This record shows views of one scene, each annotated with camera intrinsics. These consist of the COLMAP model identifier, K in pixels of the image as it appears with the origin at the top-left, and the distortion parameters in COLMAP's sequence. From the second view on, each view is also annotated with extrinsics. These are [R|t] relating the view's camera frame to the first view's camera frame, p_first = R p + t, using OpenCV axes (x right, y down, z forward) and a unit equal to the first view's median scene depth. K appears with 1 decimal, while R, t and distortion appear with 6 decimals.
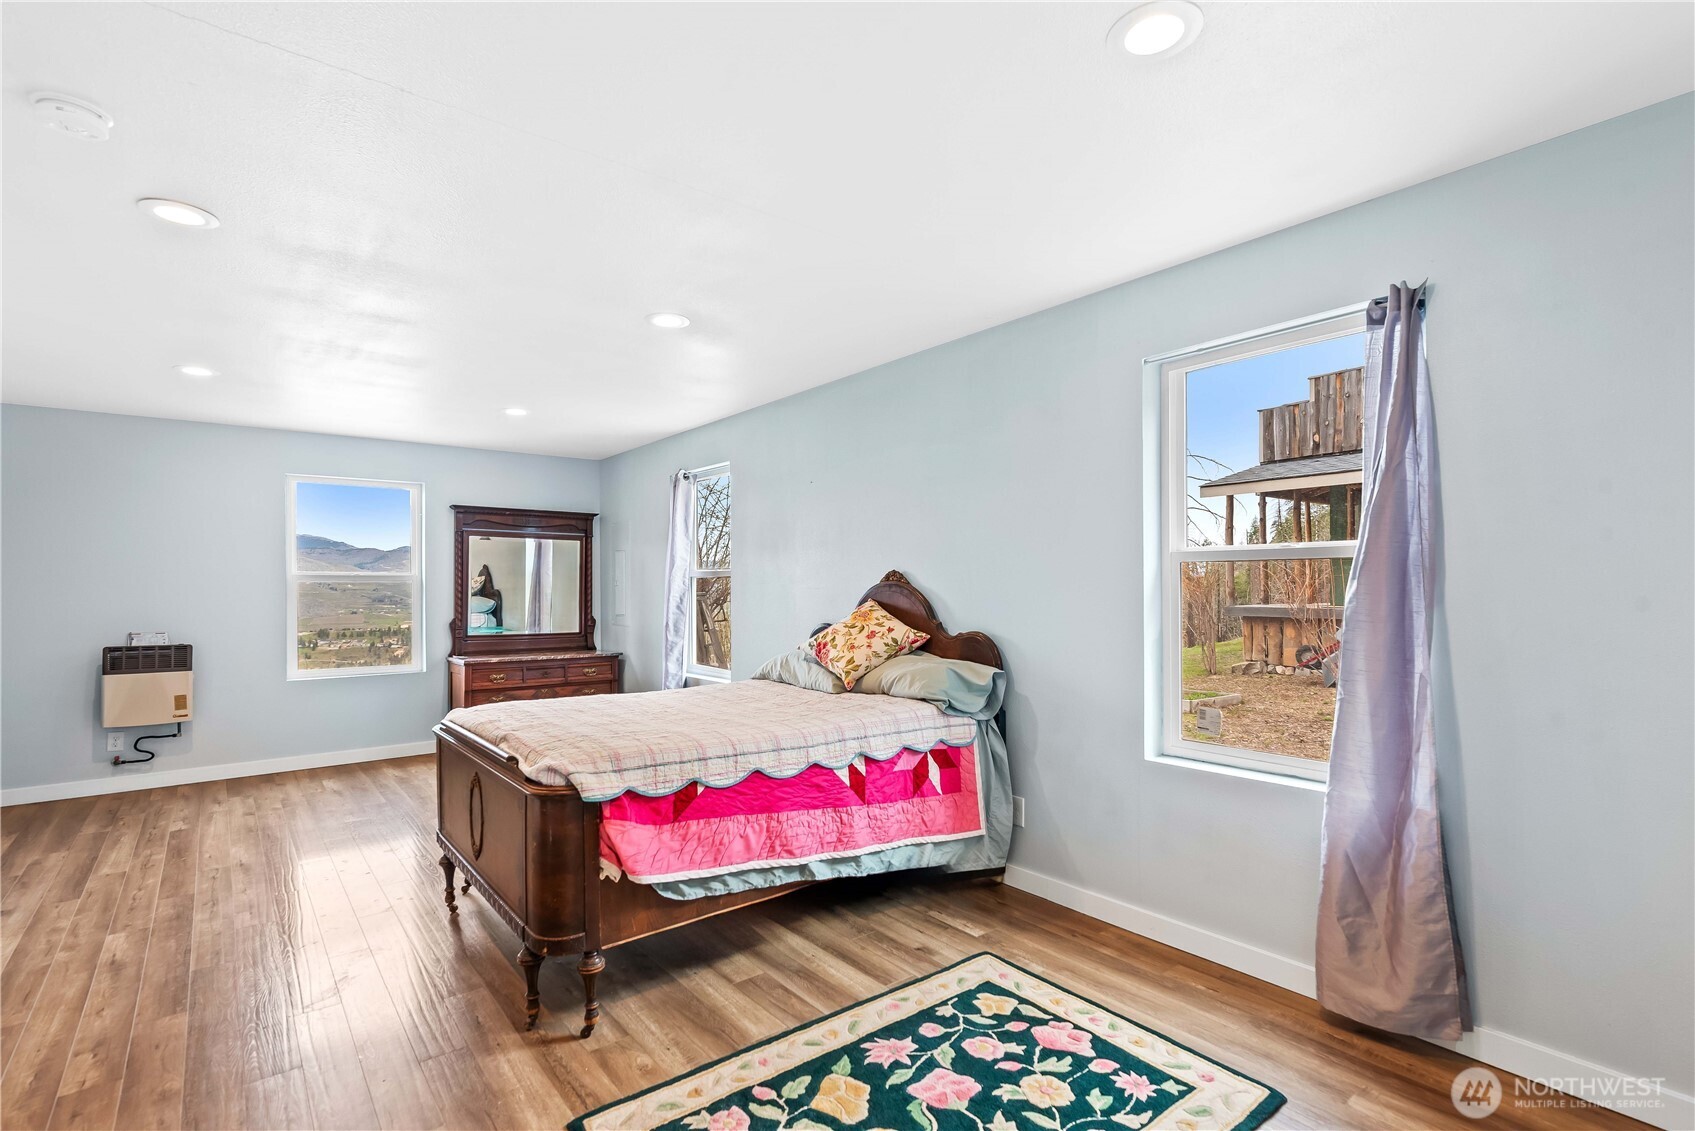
lens RADIAL K [[795.8, 0, 846.4], [0, 795.8, 592.7], [0, 0, 1]] dist [0.000565, -0.000227]
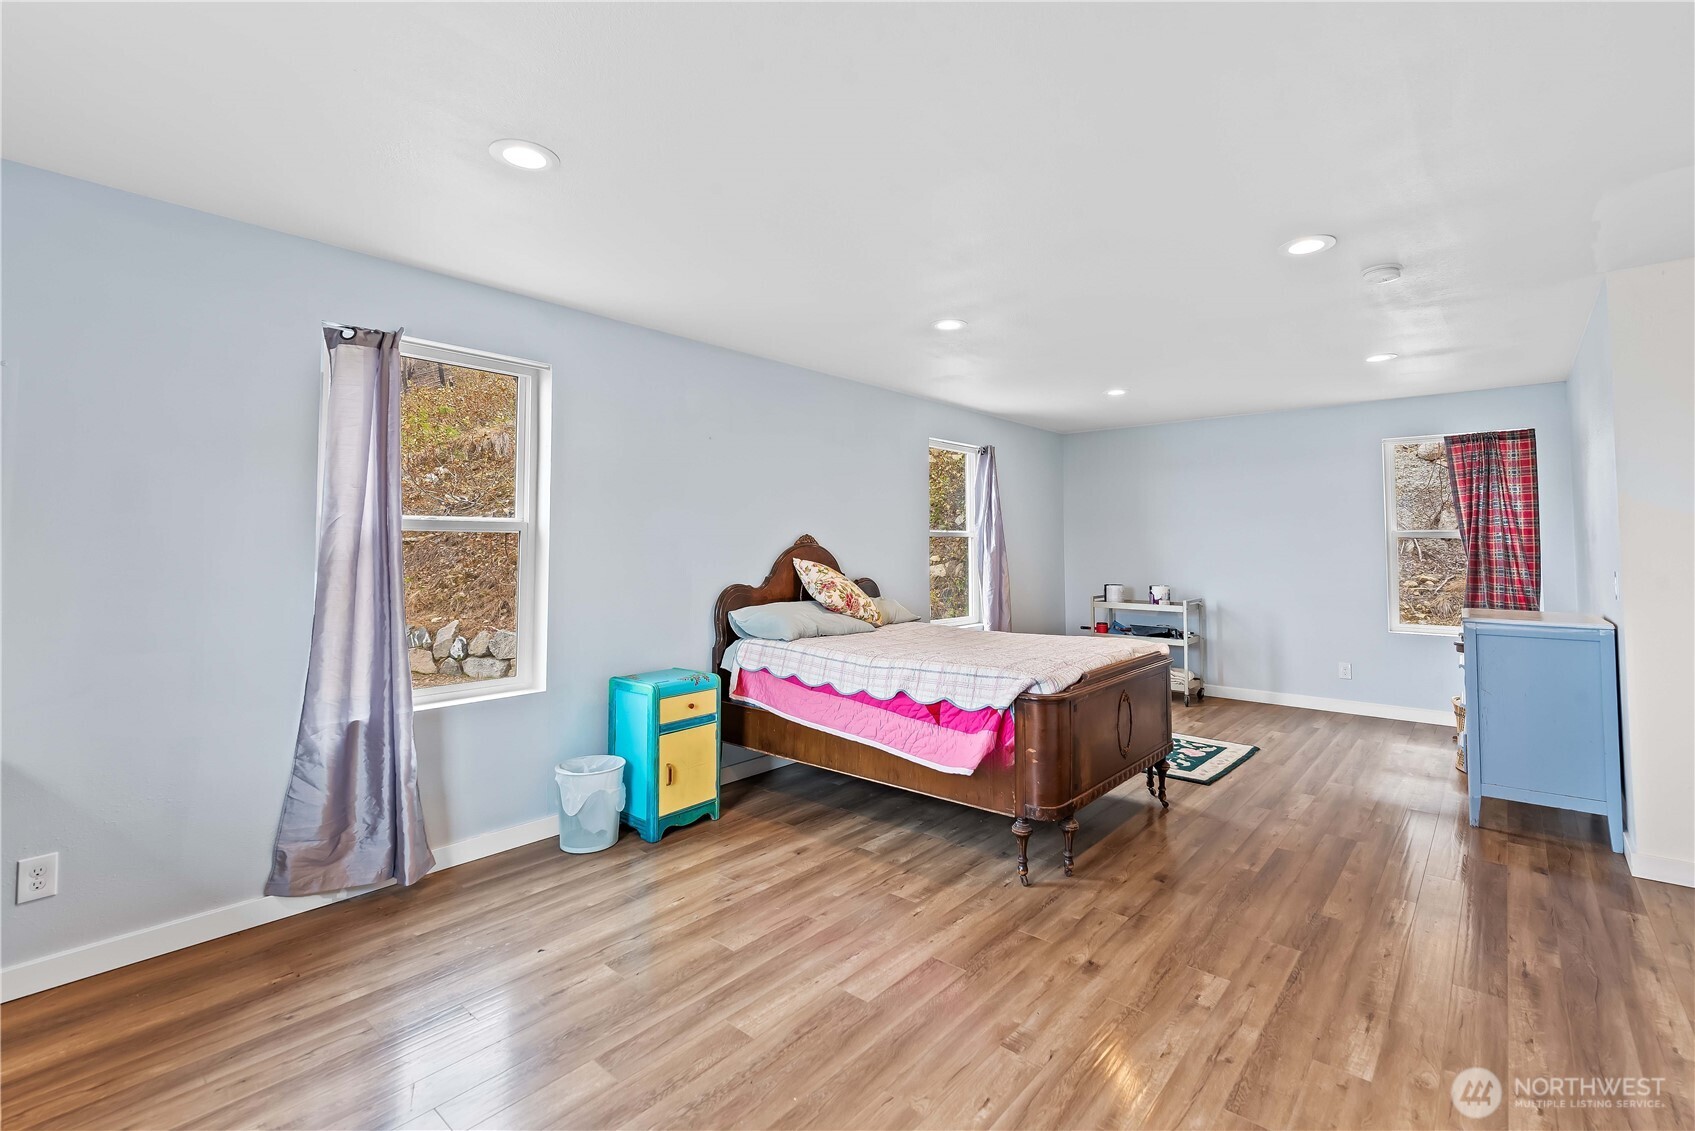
lens RADIAL K [[759.9, 0, 849.0], [0, 759.9, 514.6], [0, 0, 1]] dist [-0.001686, -0.000517]
pose [[-0.185846, 0.046962, 0.981456, -0.591984], [0.006771, 0.998895, -0.046514, -0.002475], [-0.982556, -0.001999, -0.185959, 0.614763]]
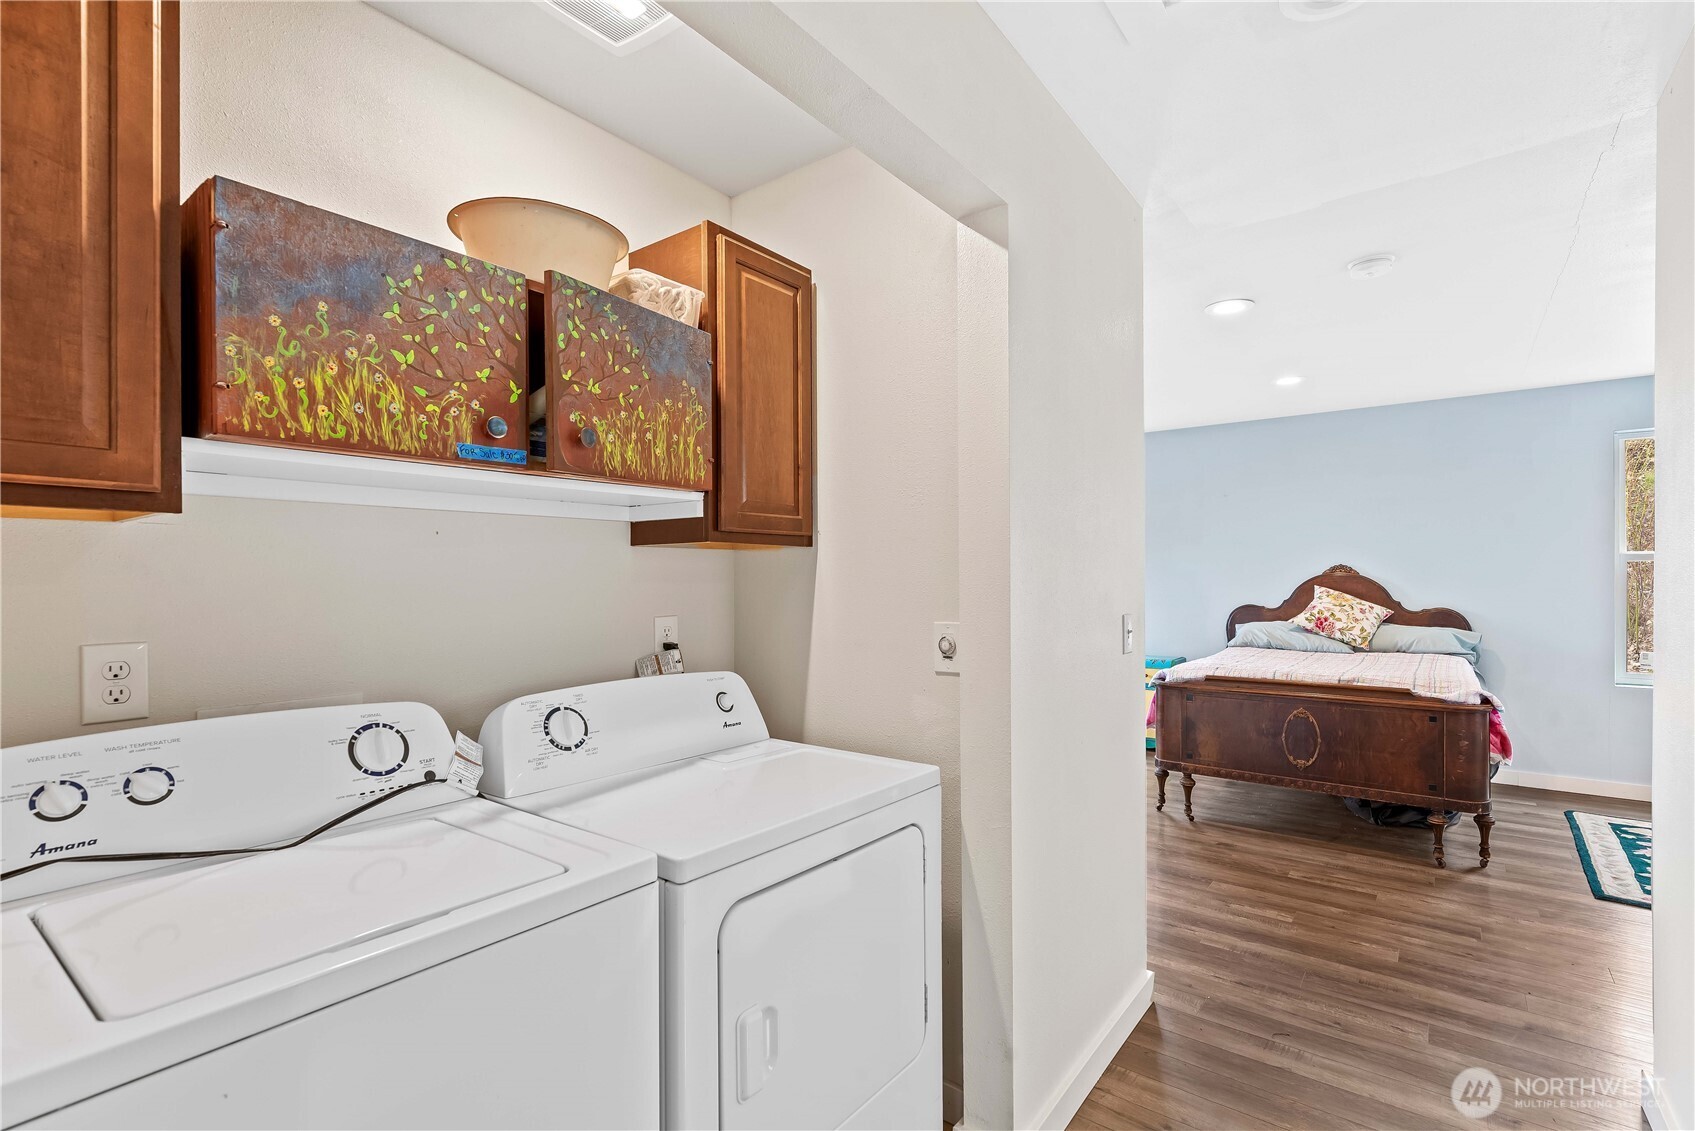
lens RADIAL K [[788.2, 0, 847.5], [0, 788.2, 565.5], [0, 0, 1]] dist [0.002110, 0.000497]
pose [[0.968812, 0.008826, 0.247639, -0.586469], [-0.004562, 0.999831, -0.017786, 0.000630], [-0.247754, 0.016101, 0.968689, -0.060824]]
